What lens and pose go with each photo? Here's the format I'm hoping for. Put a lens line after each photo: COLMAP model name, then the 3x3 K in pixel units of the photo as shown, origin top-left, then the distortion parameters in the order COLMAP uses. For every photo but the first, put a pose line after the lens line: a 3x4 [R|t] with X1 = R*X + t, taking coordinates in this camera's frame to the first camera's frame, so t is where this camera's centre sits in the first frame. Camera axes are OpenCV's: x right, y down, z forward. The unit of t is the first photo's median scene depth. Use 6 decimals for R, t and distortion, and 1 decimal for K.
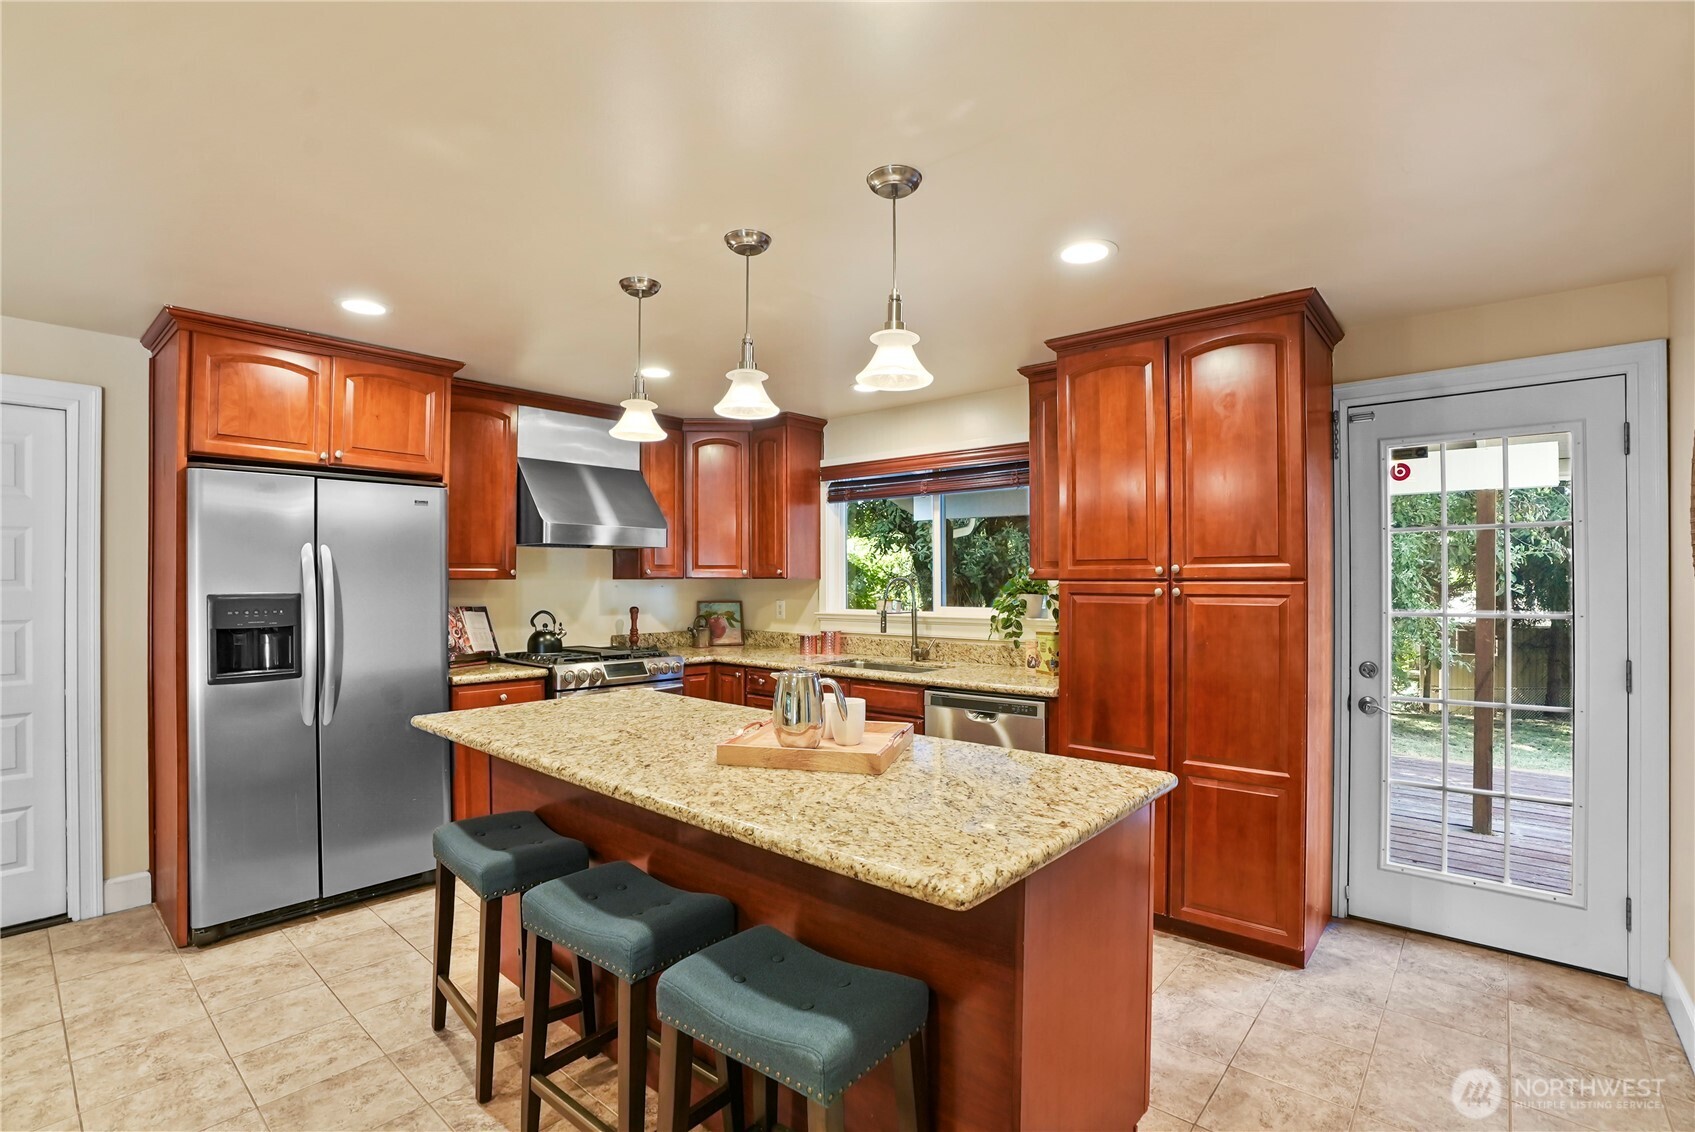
lens RADIAL K [[794.2, 0, 849.7], [0, 794.2, 575.5], [0, 0, 1]] dist [-0.067298, 0.025510]
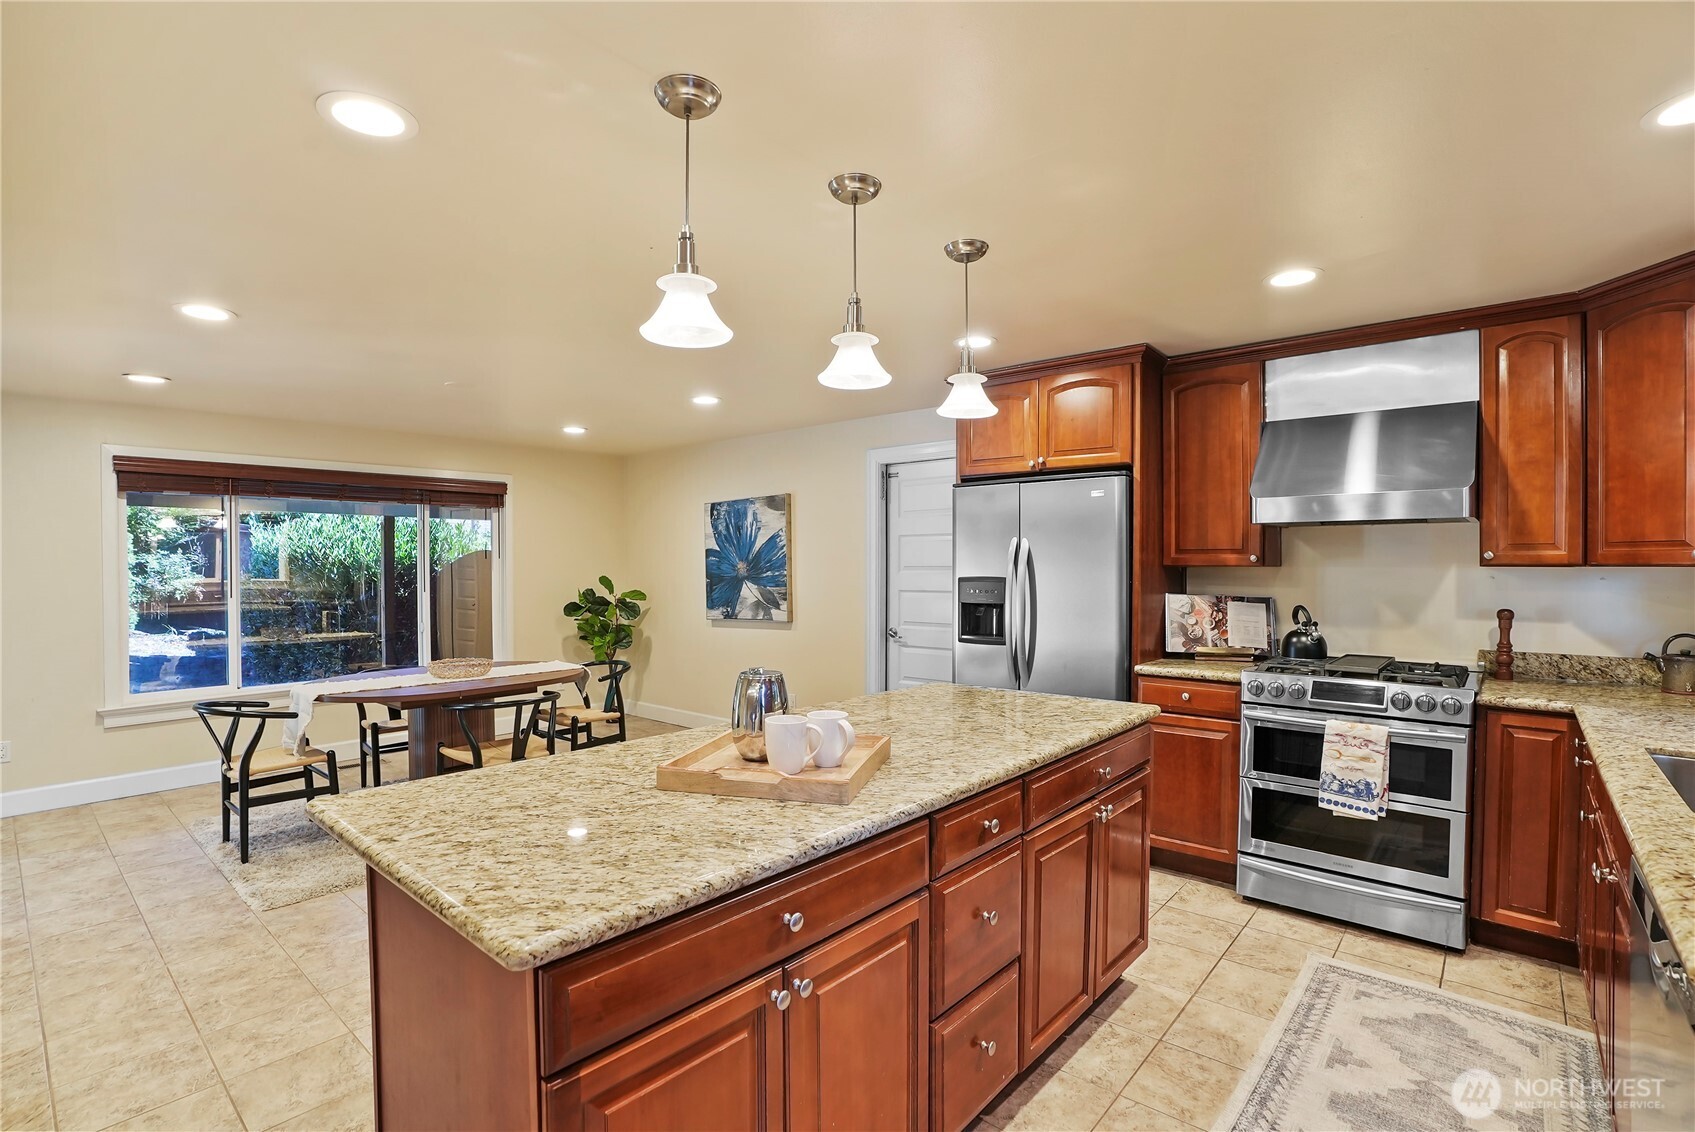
lens RADIAL K [[794.2, 0, 850.0], [0, 794.2, 566.0], [0, 0, 1]] dist [-0.067298, 0.025510]
pose [[0.003145, 0.004782, -0.999984, 0.556215], [0.006173, 0.999969, 0.004801, -0.003445], [0.999976, -0.006188, 0.003116, 0.724975]]
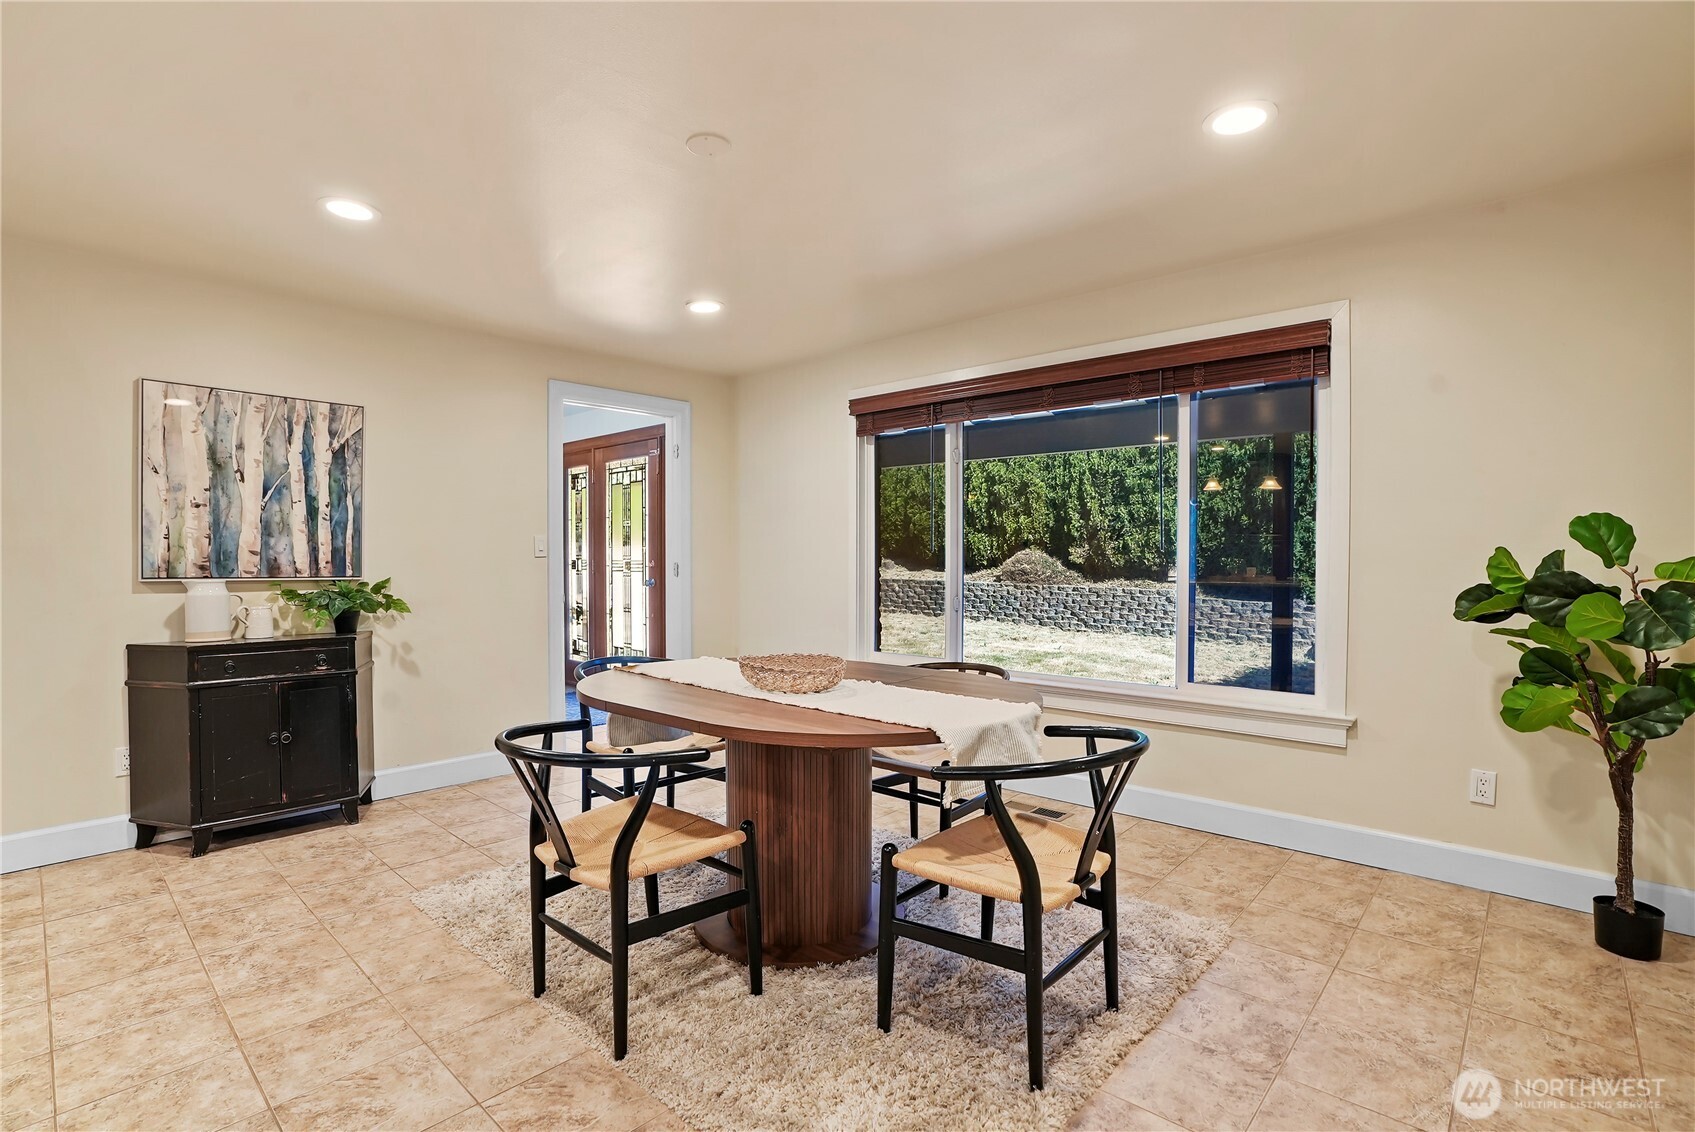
lens RADIAL K [[794.2, 0, 852.2], [0, 794.2, 576.0], [0, 0, 1]] dist [-0.067298, 0.025510]
pose [[-0.999756, -0.000830, 0.022078, -0.954640], [-0.000285, 0.999696, 0.024644, 0.071390], [-0.022092, 0.024632, -0.999452, 0.788086]]
